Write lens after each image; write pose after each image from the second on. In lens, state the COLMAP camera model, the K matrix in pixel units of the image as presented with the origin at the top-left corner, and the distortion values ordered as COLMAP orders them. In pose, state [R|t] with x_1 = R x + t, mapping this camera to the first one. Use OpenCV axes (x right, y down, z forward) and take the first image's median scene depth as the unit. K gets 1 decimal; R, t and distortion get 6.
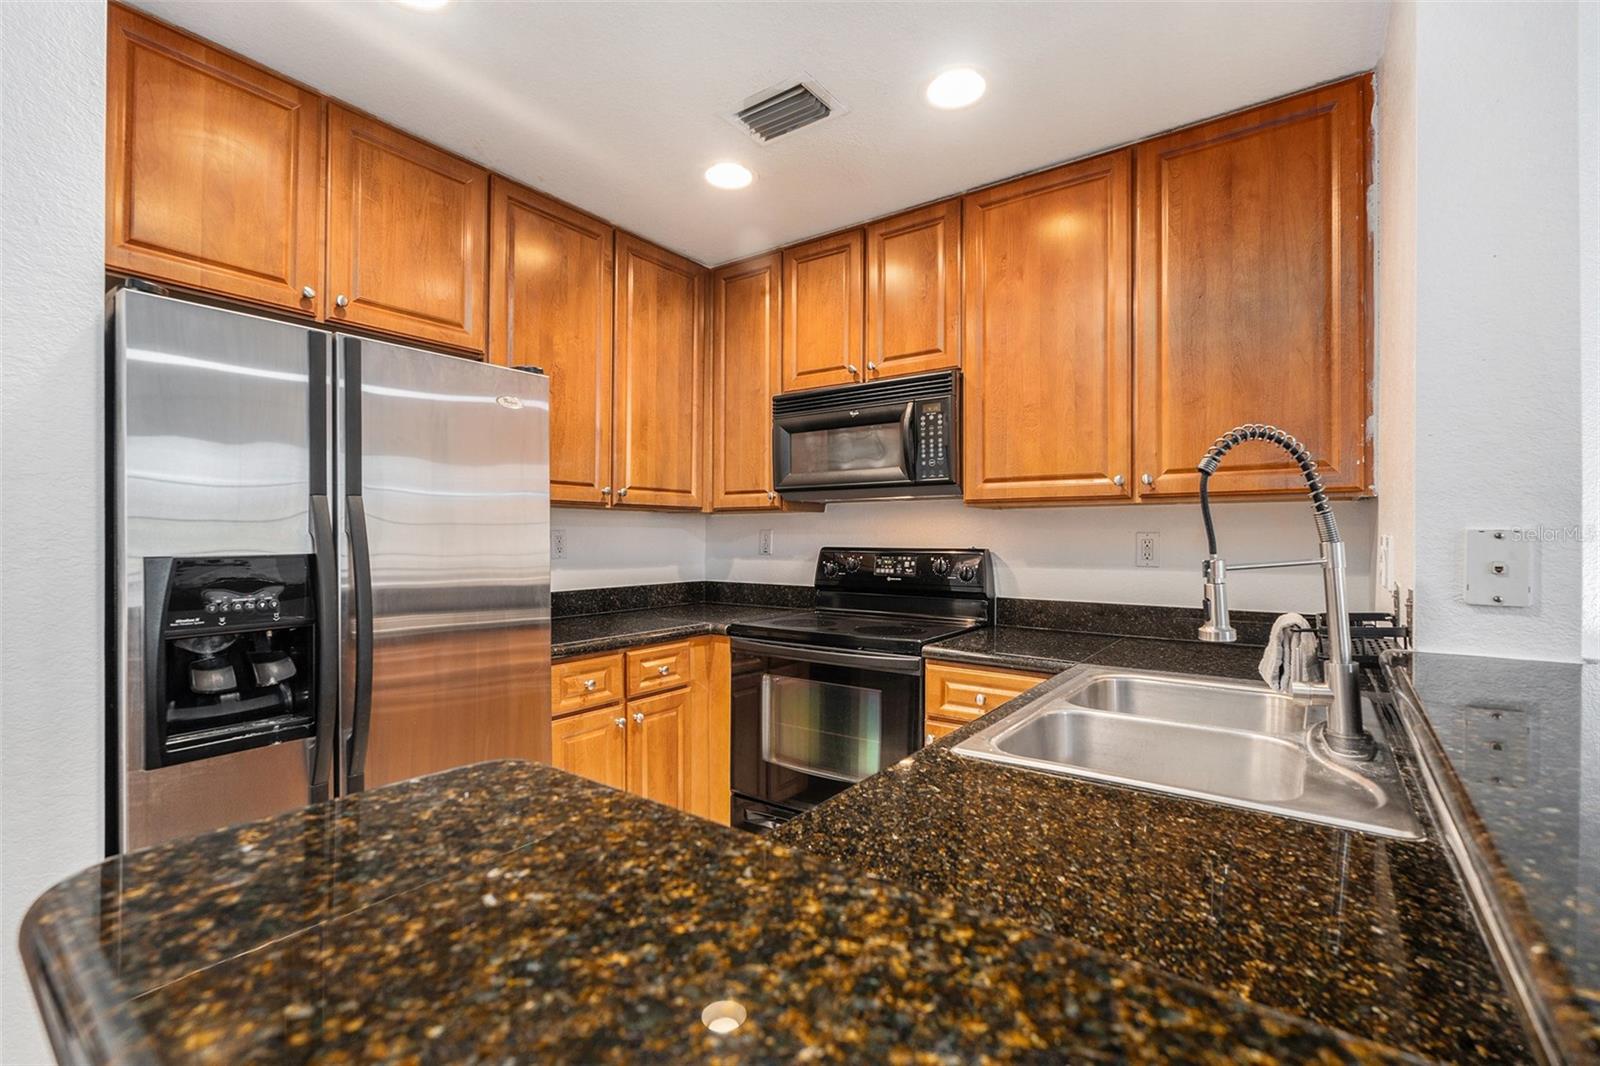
lens RADIAL K [[708.3, 0, 799.7], [0, 708.3, 536.4], [0, 0, 1]] dist [-0.005803, -0.000027]
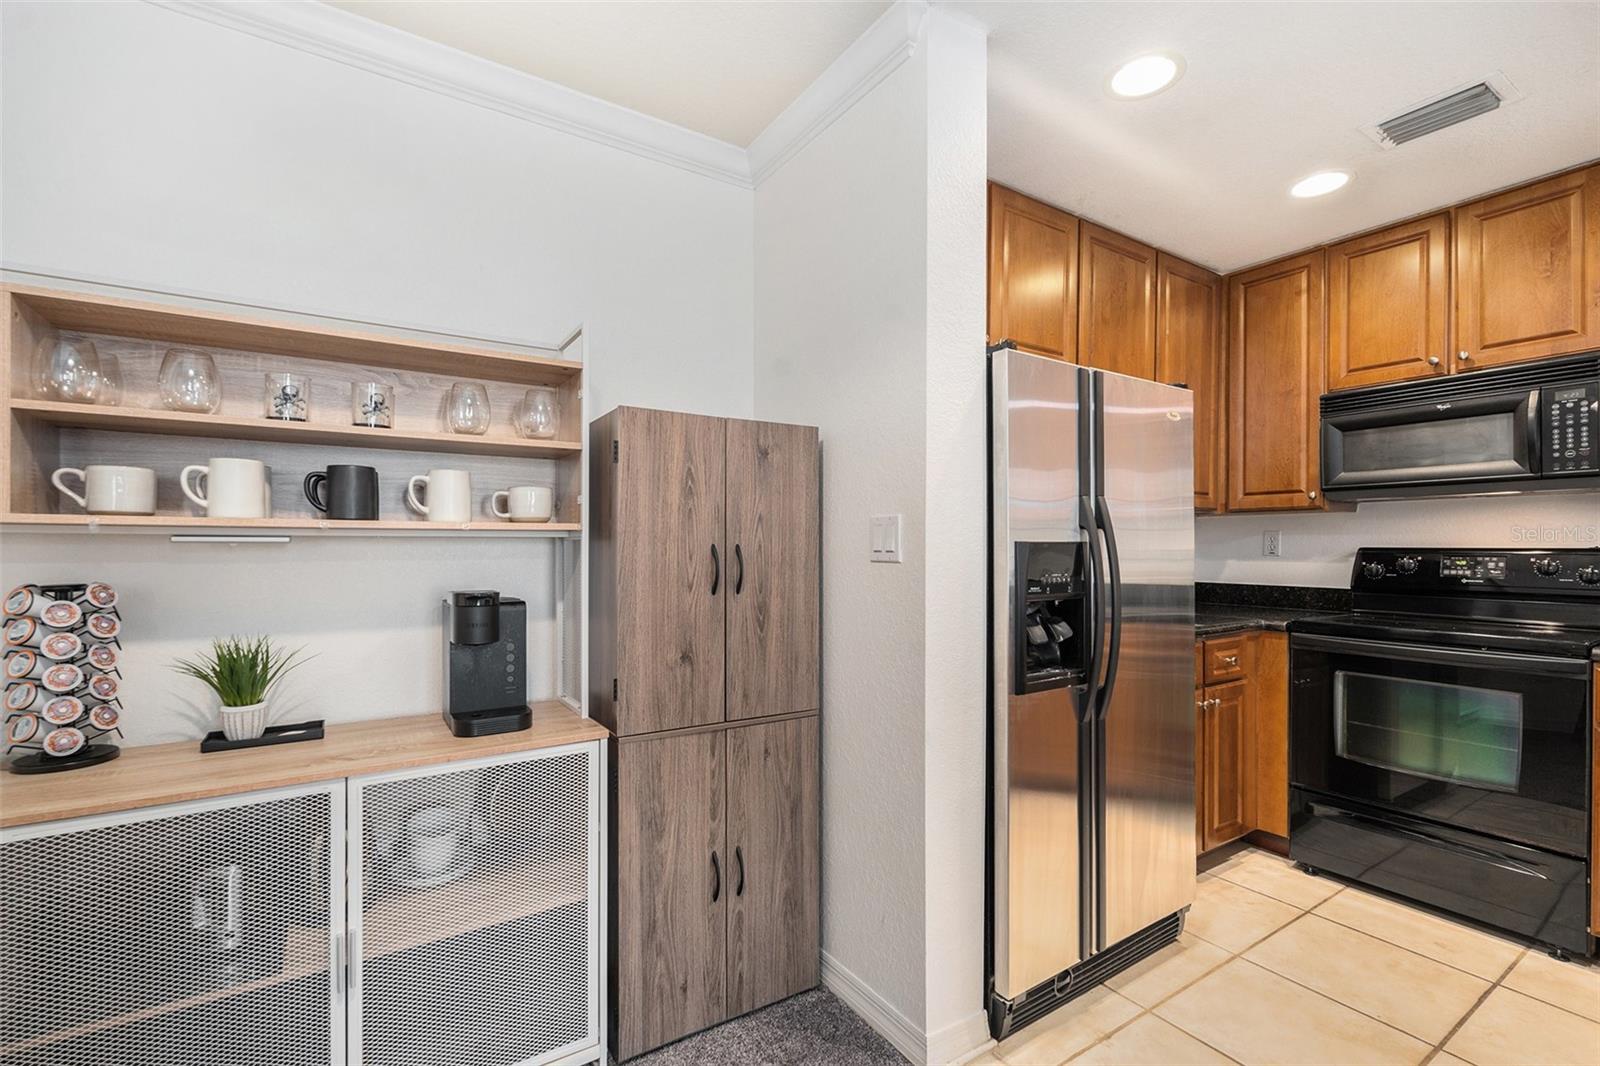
lens RADIAL K [[708.3, 0, 798.8], [0, 708.3, 546.8], [0, 0, 1]] dist [-0.005803, -0.000027]
pose [[0.928851, 0.003026, -0.370442, -0.403326], [-0.003179, 0.999995, 0.000199, 0.020388], [0.370441, 0.000992, 0.928856, -0.224944]]
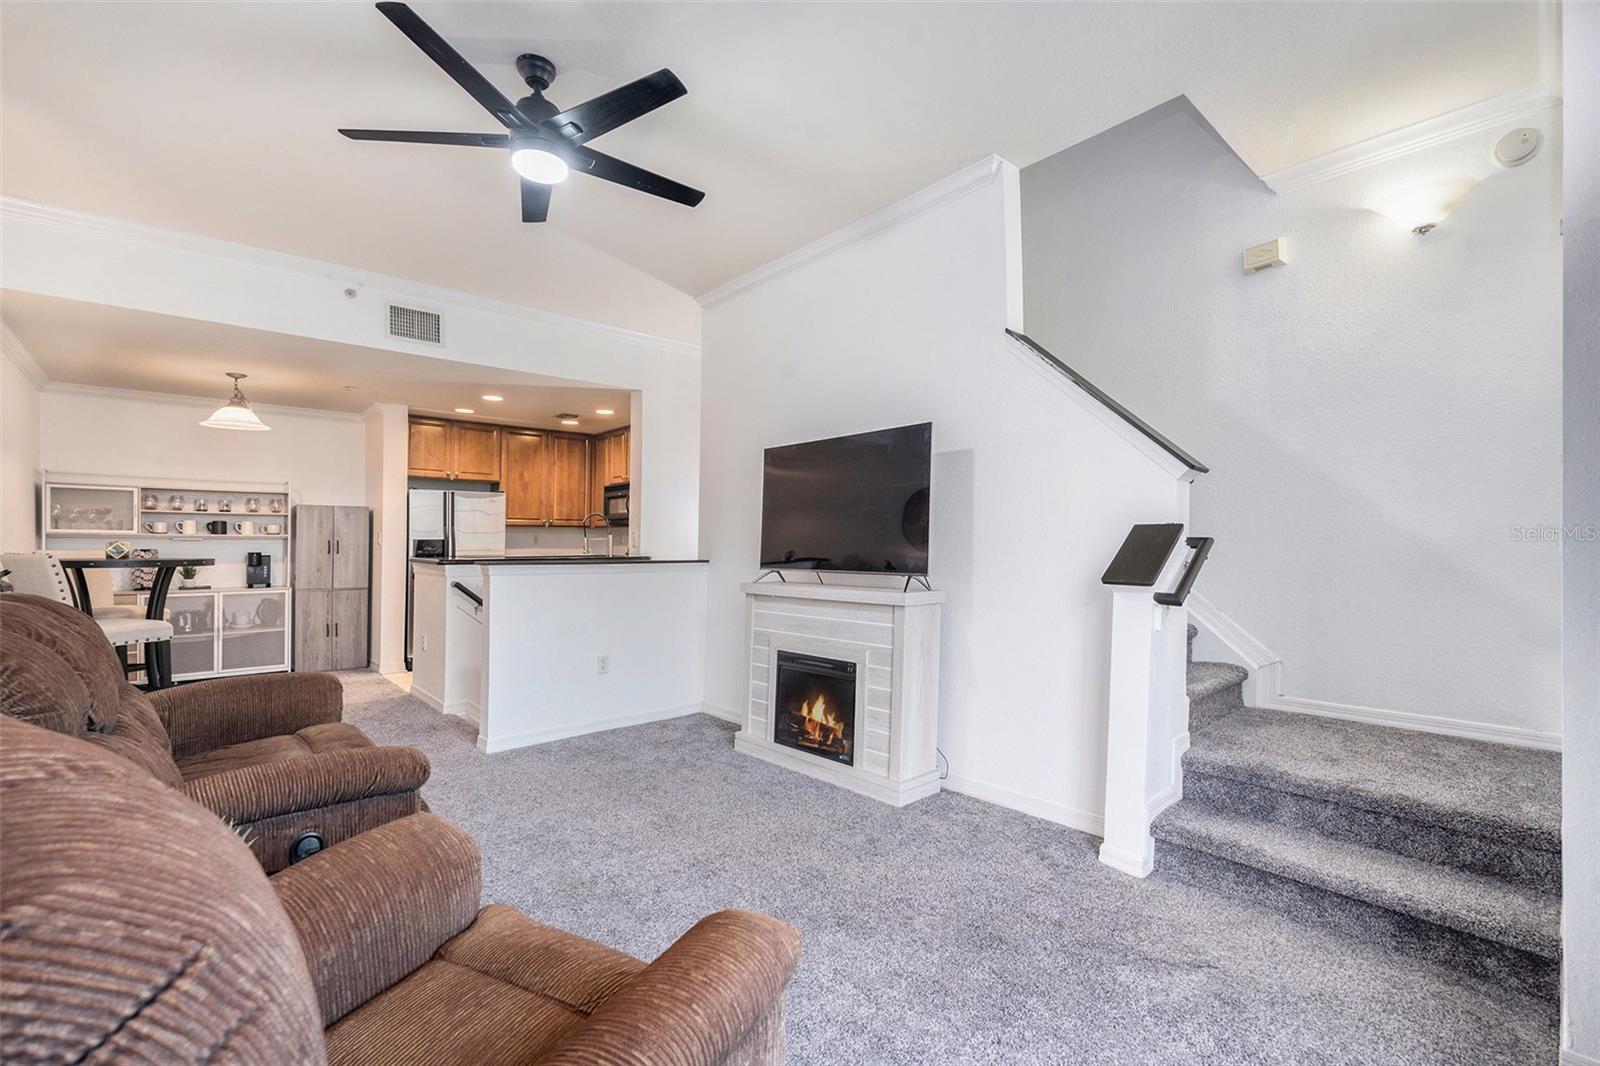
lens RADIAL K [[708.3, 0, 815.0], [0, 708.3, 538.5], [0, 0, 1]] dist [-0.005803, -0.000027]
pose [[0.977561, -0.002555, -0.210635, 1.569217], [0.000515, 0.999952, -0.009736, 0.038839], [0.210650, 0.009409, 0.977516, -1.775219]]
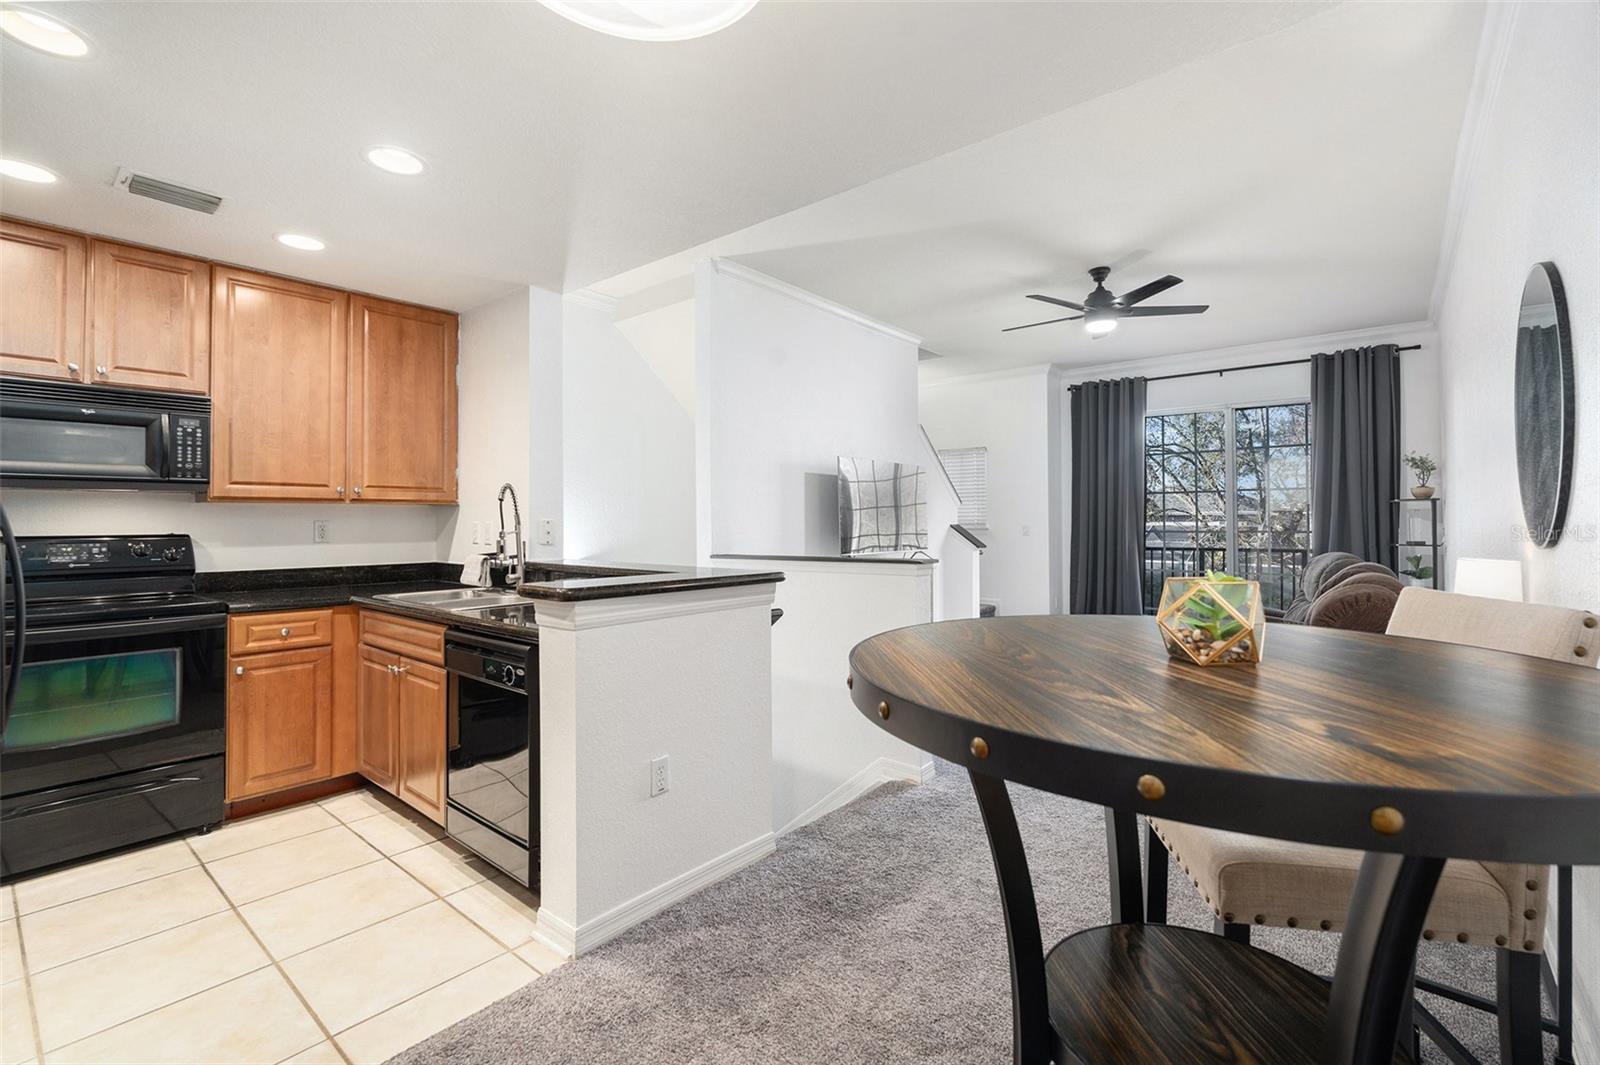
lens RADIAL K [[708.3, 0, 807.0], [0, 708.3, 510.4], [0, 0, 1]] dist [-0.005803, -0.000027]
pose [[0.063418, 0.011868, 0.997917, -0.978956], [0.004612, 0.999915, -0.012185, -0.004390], [-0.997976, 0.005375, 0.063357, -0.173502]]
